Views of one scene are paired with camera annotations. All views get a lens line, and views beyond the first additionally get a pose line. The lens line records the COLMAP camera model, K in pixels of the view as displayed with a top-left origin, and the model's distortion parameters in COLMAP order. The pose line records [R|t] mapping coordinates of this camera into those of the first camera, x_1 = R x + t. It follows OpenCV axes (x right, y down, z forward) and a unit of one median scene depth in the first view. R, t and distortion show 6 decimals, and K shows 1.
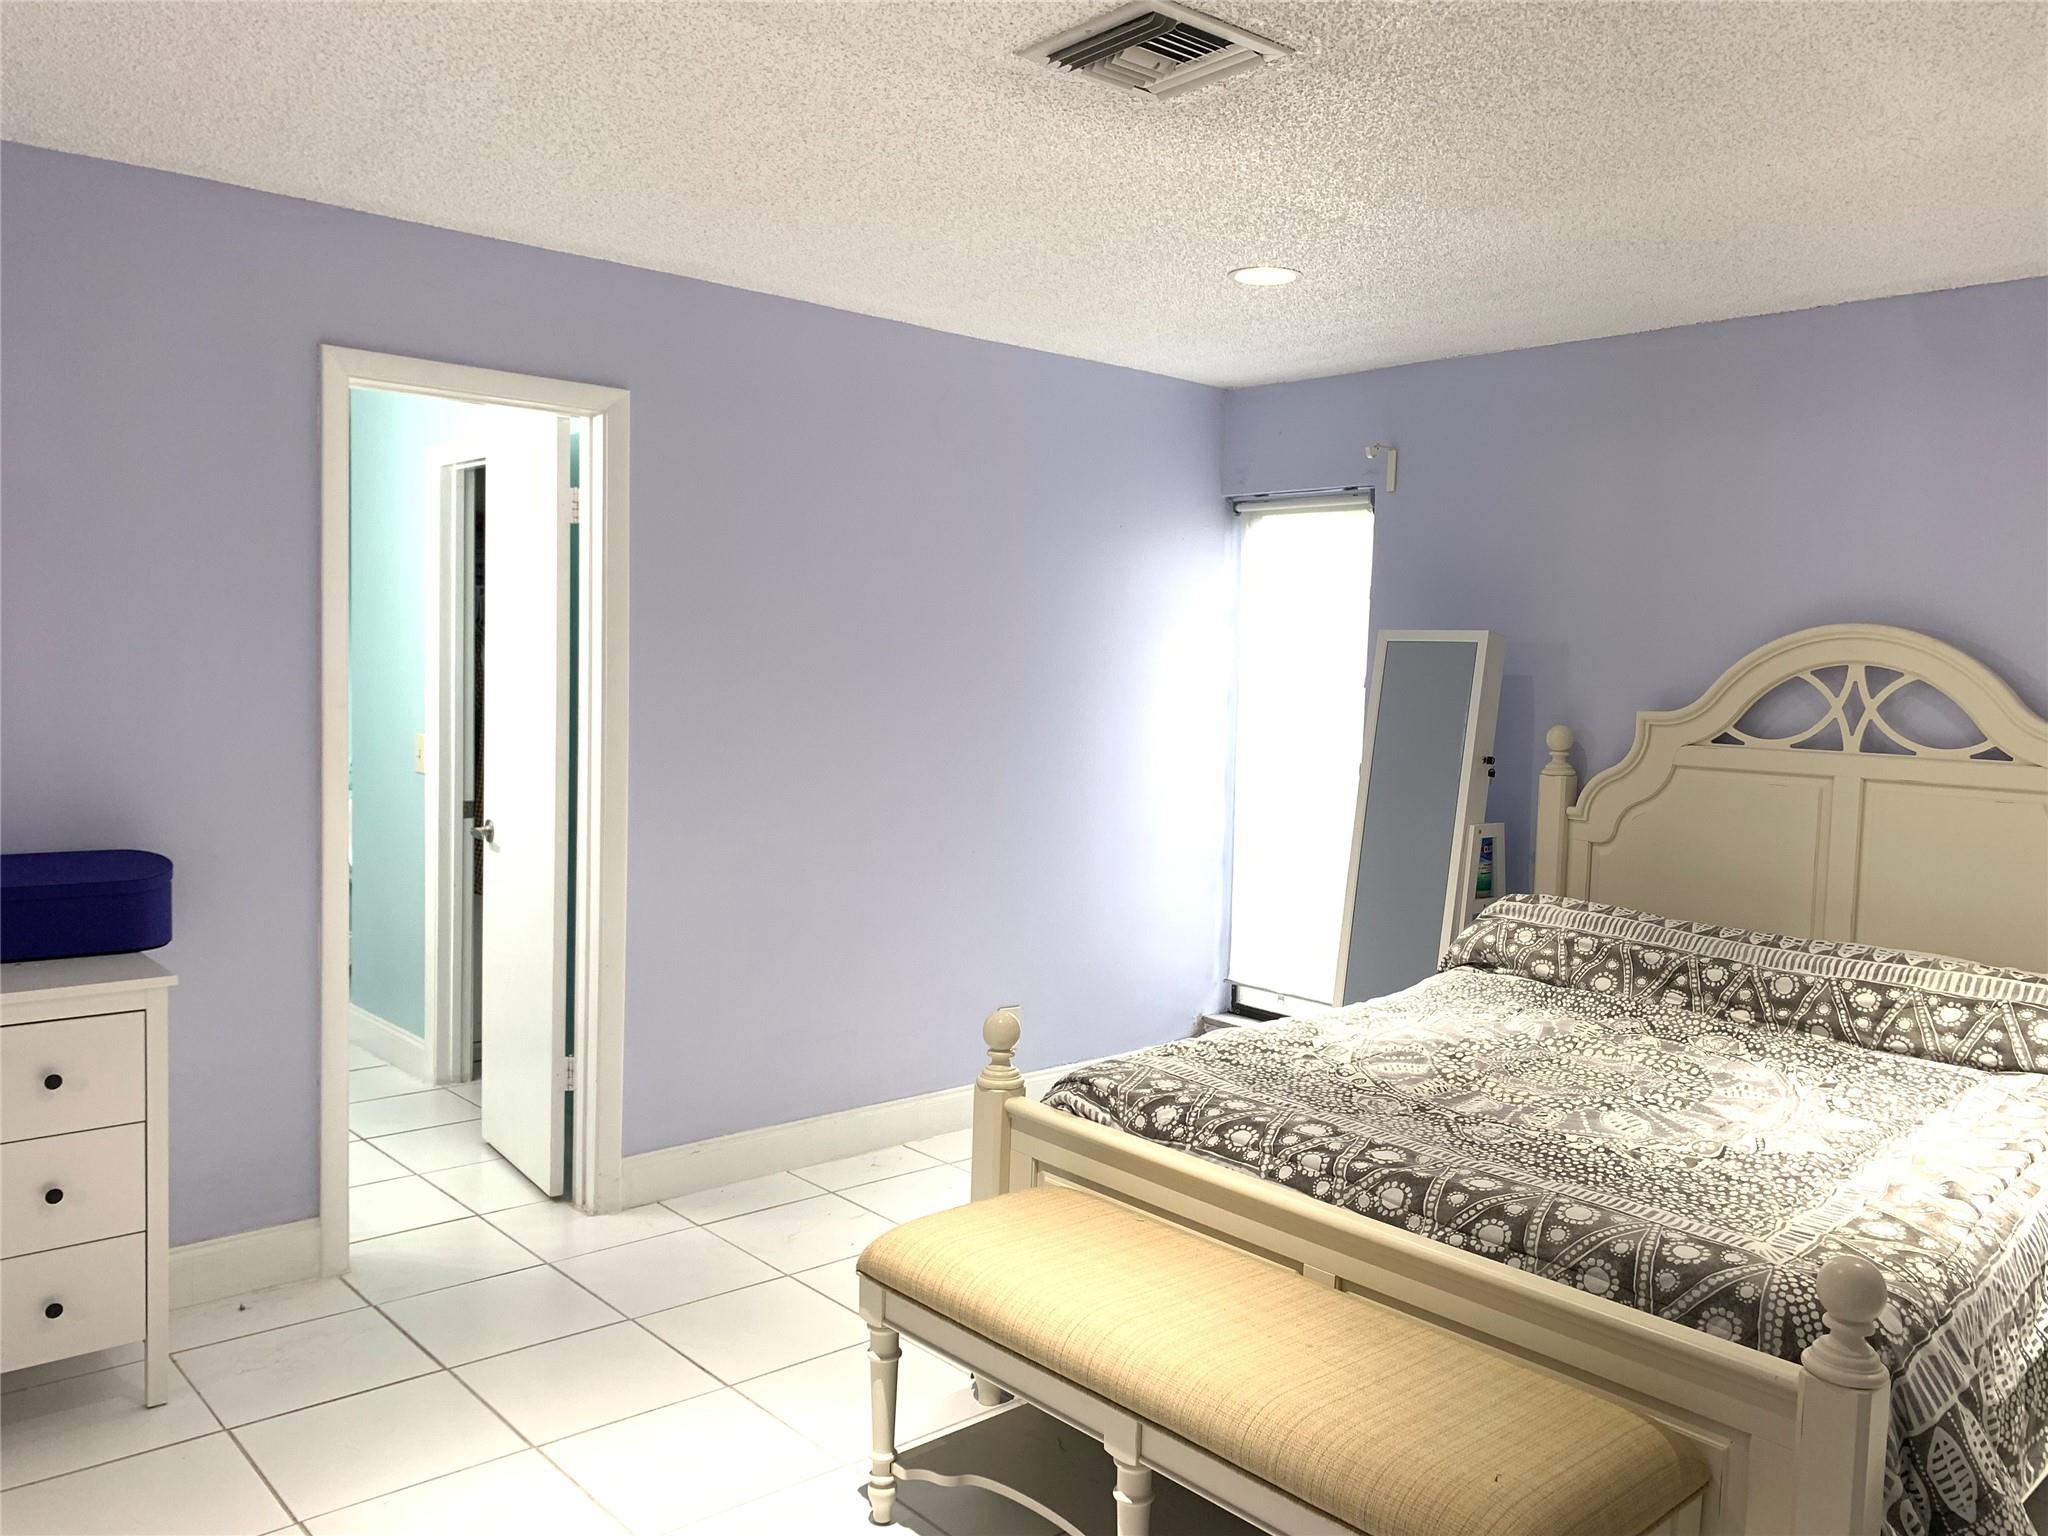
lens RADIAL K [[1552.8, 0, 1008.7], [0, 1552.8, 764.7], [0, 0, 1]] dist [0.010030, -0.017300]
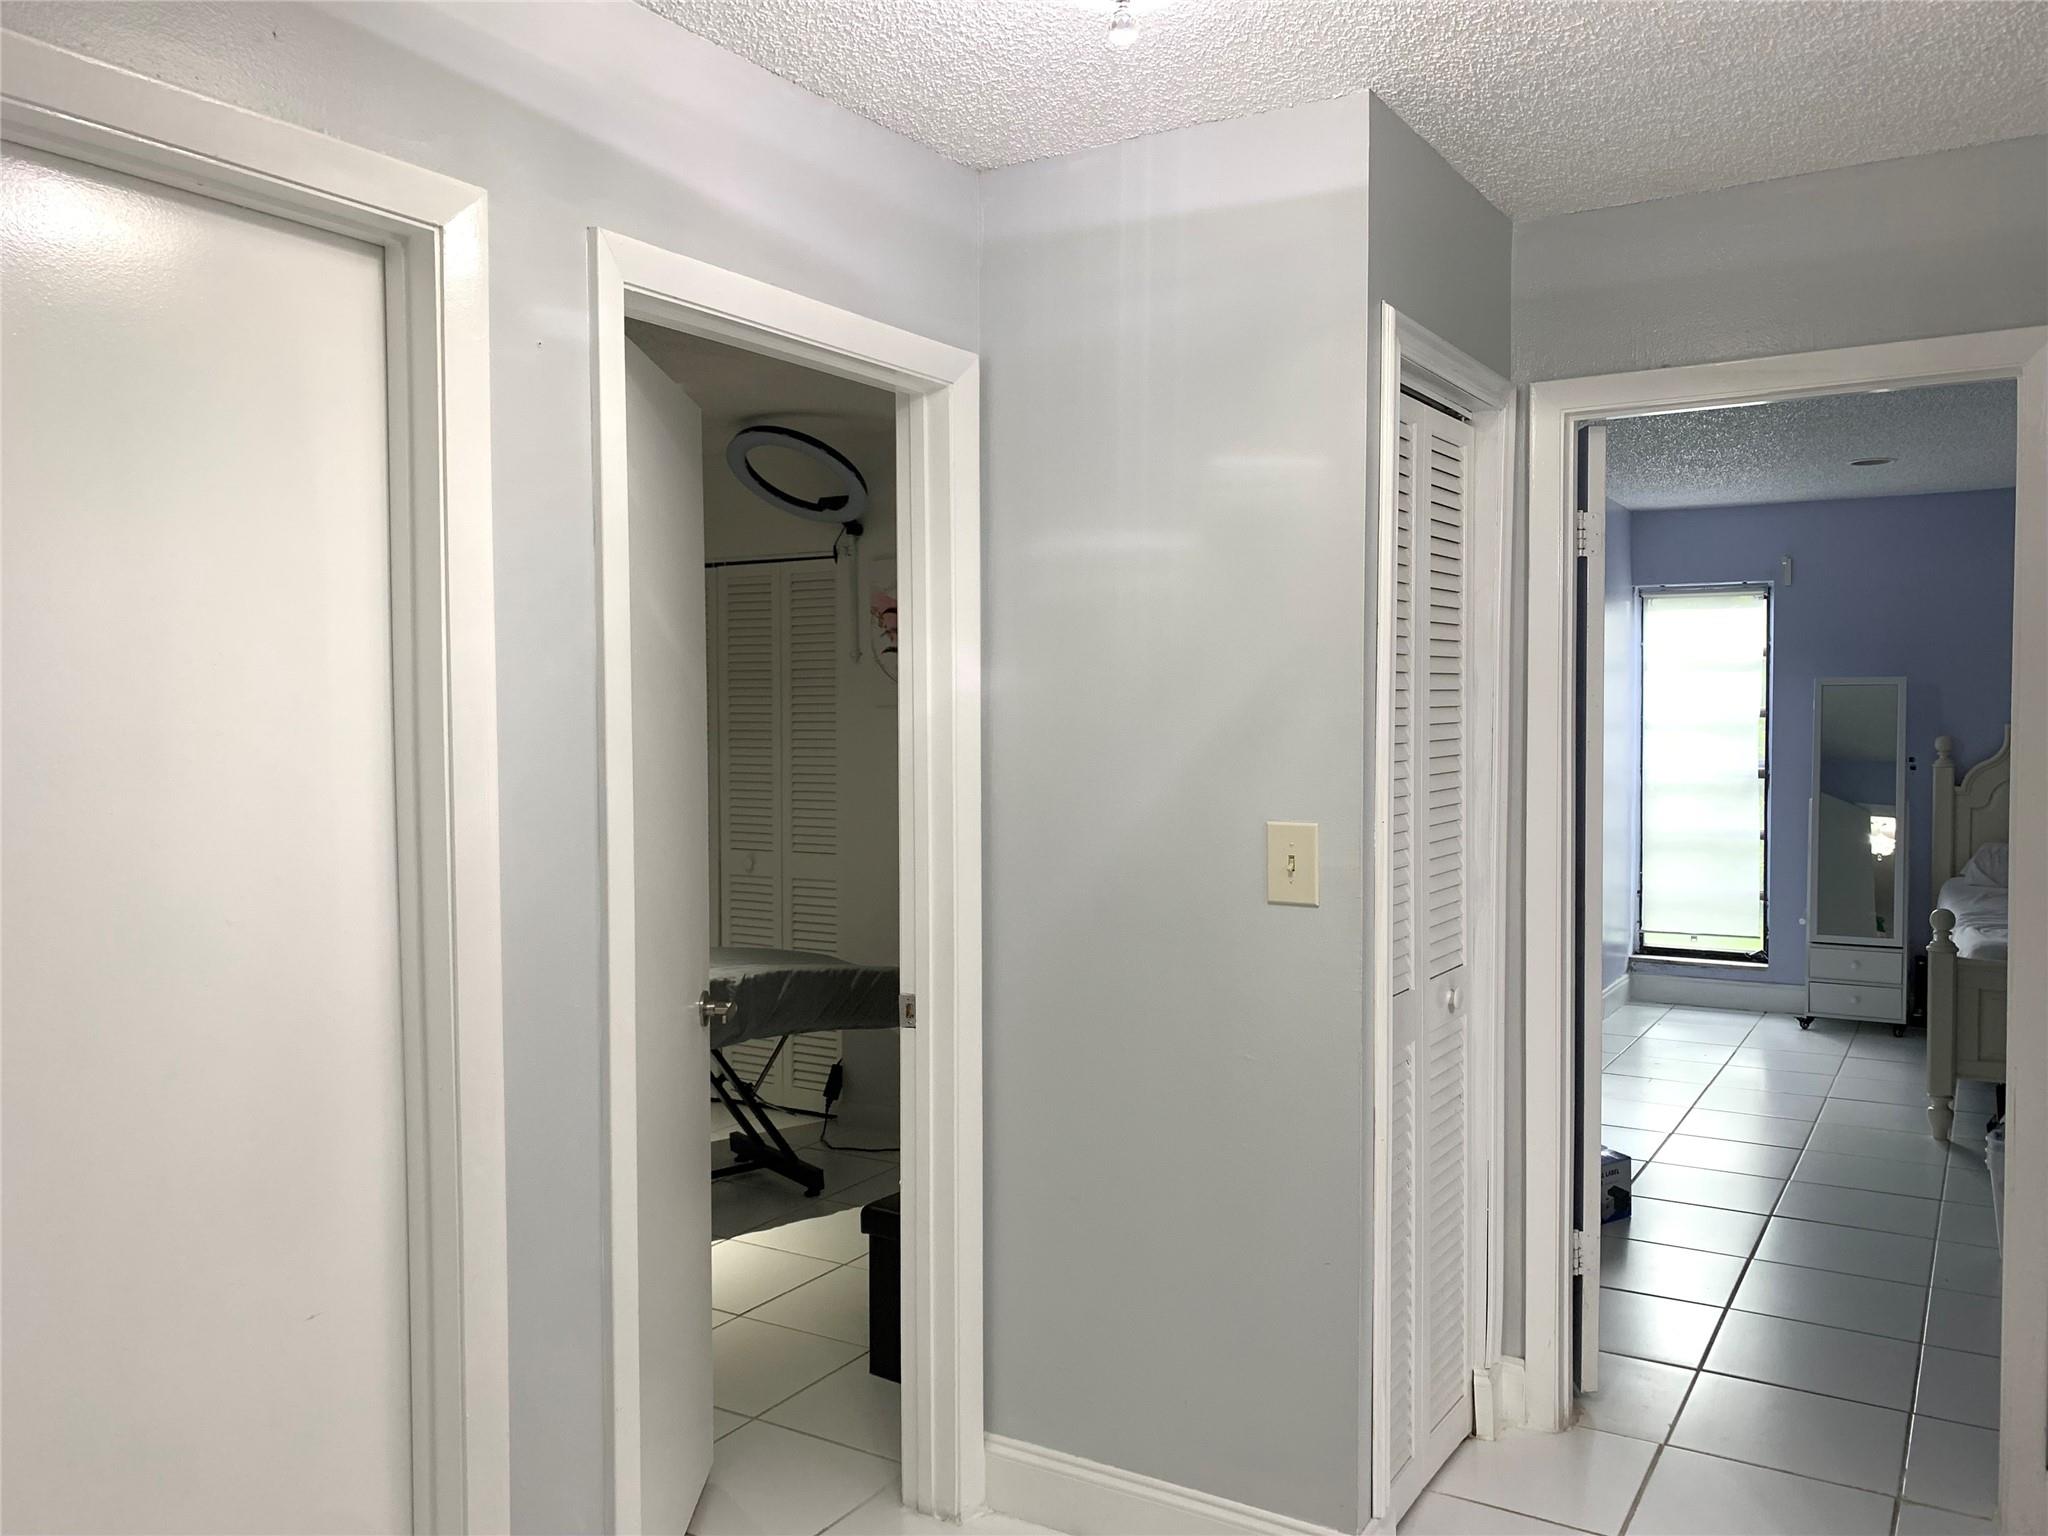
lens RADIAL K [[1552.8, 0, 1033.6], [0, 1552.8, 768.3], [0, 0, 1]] dist [0.010030, -0.017300]
pose [[0.955487, -0.043061, 0.291875, -1.237053], [0.051123, 0.998491, -0.020049, -0.009657], [-0.290571, 0.034078, 0.956246, -0.302875]]
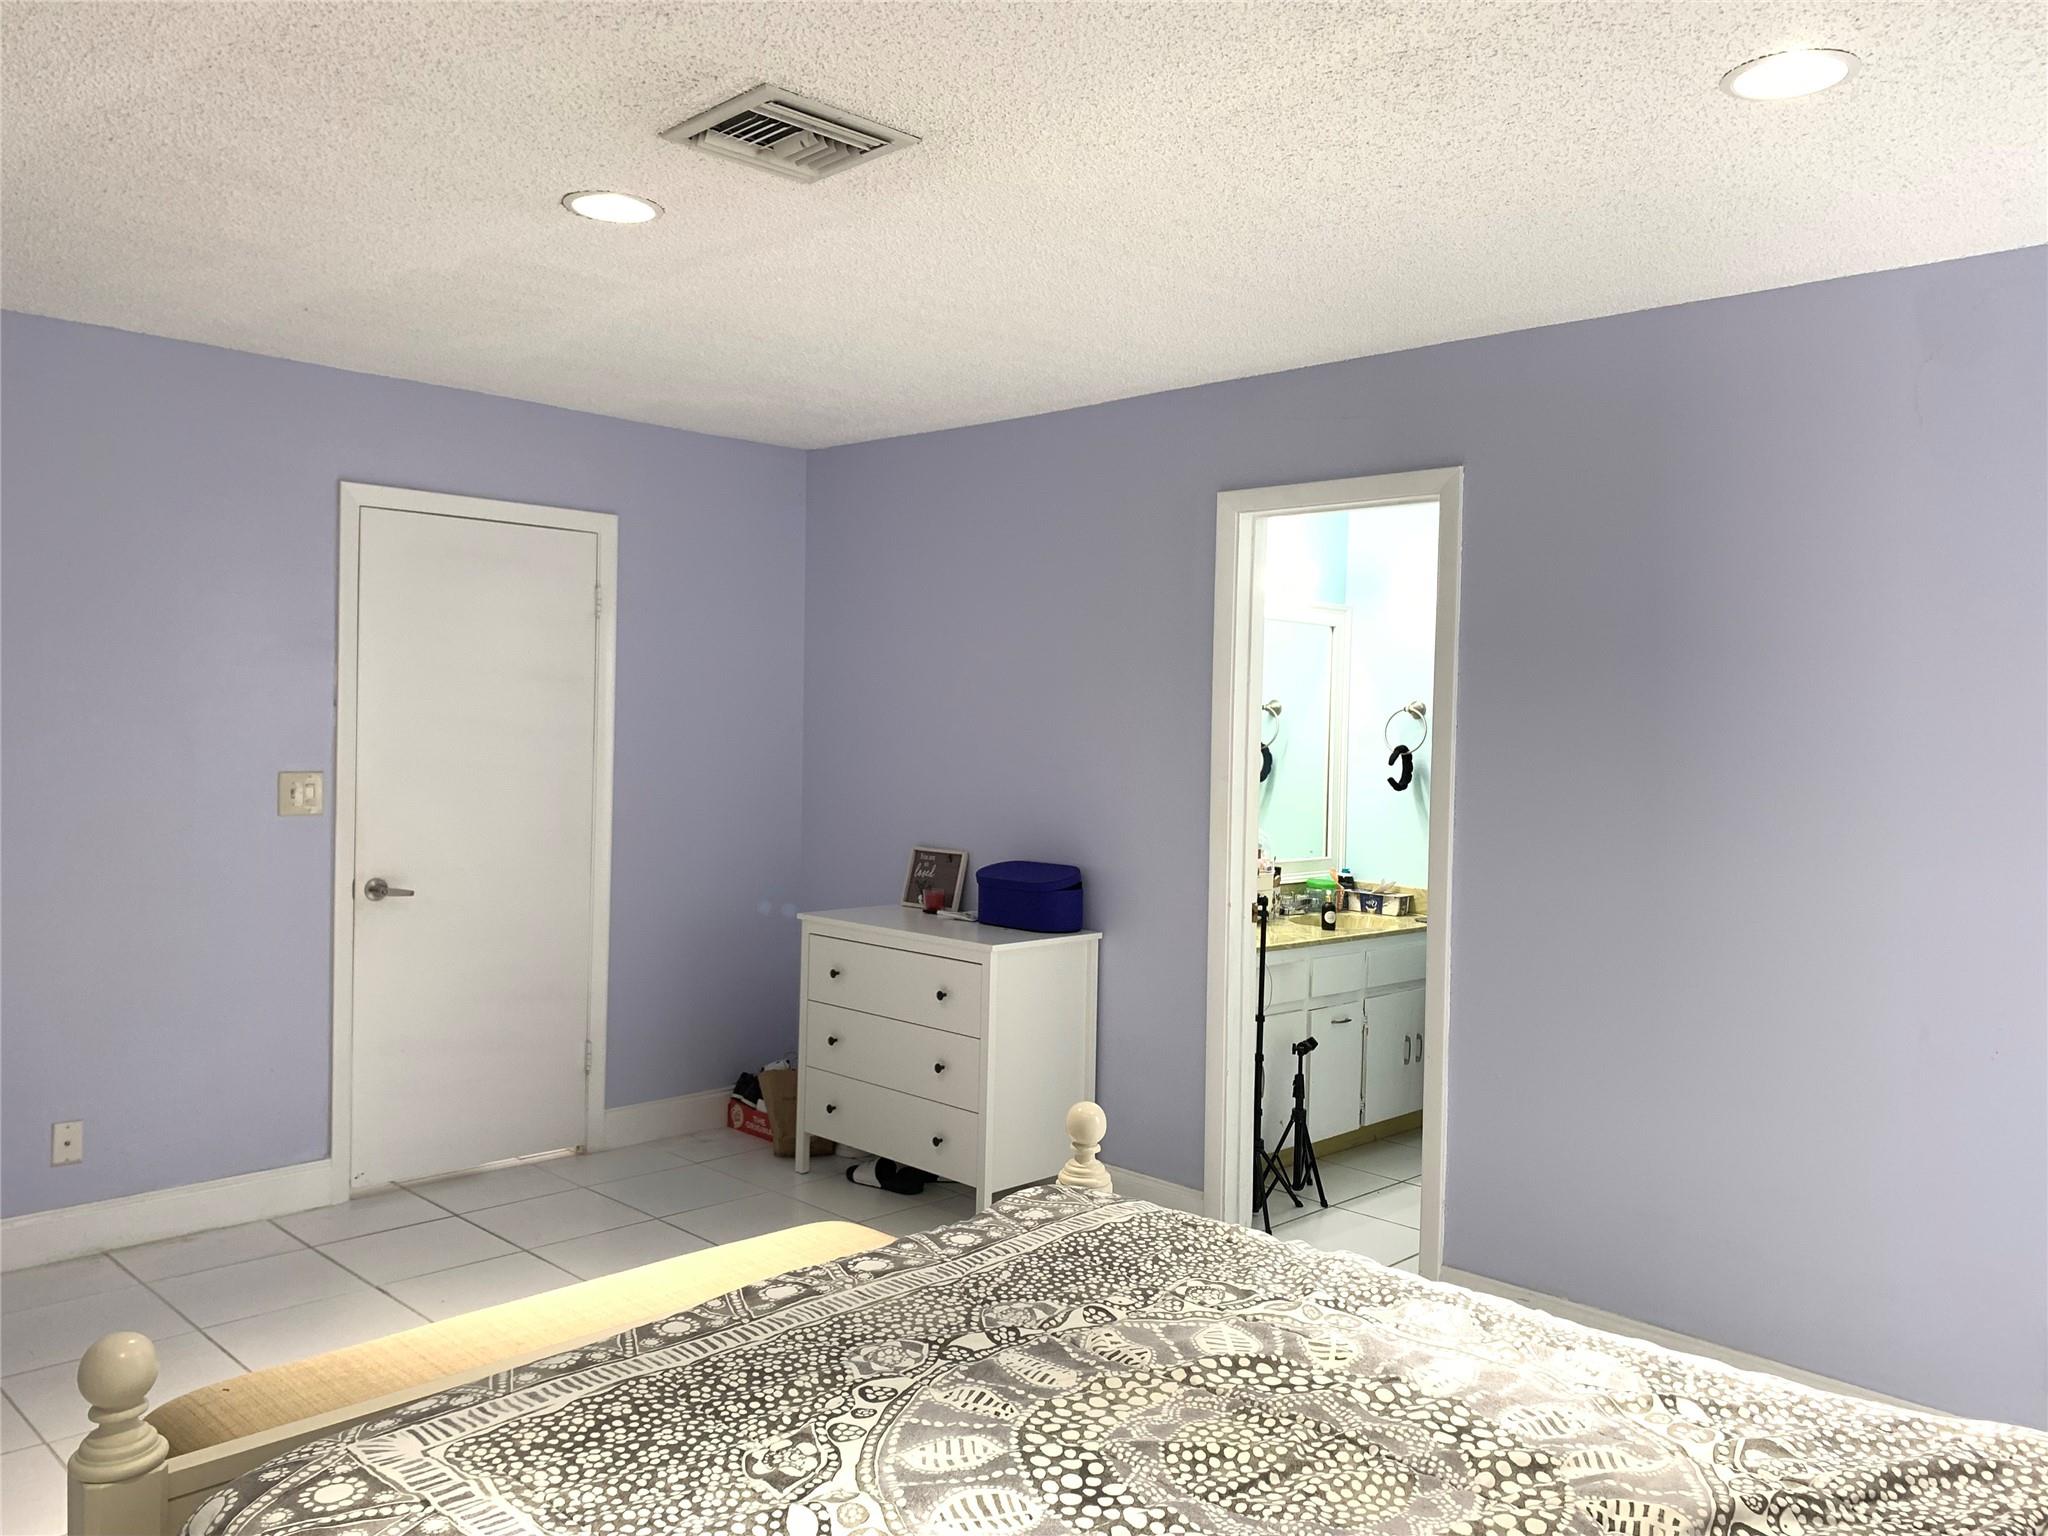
lens RADIAL K [[1552.8, 0, 1017.4], [0, 1552.8, 768.8], [0, 0, 1]] dist [0.010030, -0.017300]
pose [[0.066073, -0.004240, -0.997806, 0.737364], [-0.083501, 0.996460, -0.009763, -0.021249], [0.994315, 0.083963, 0.065486, 0.711946]]
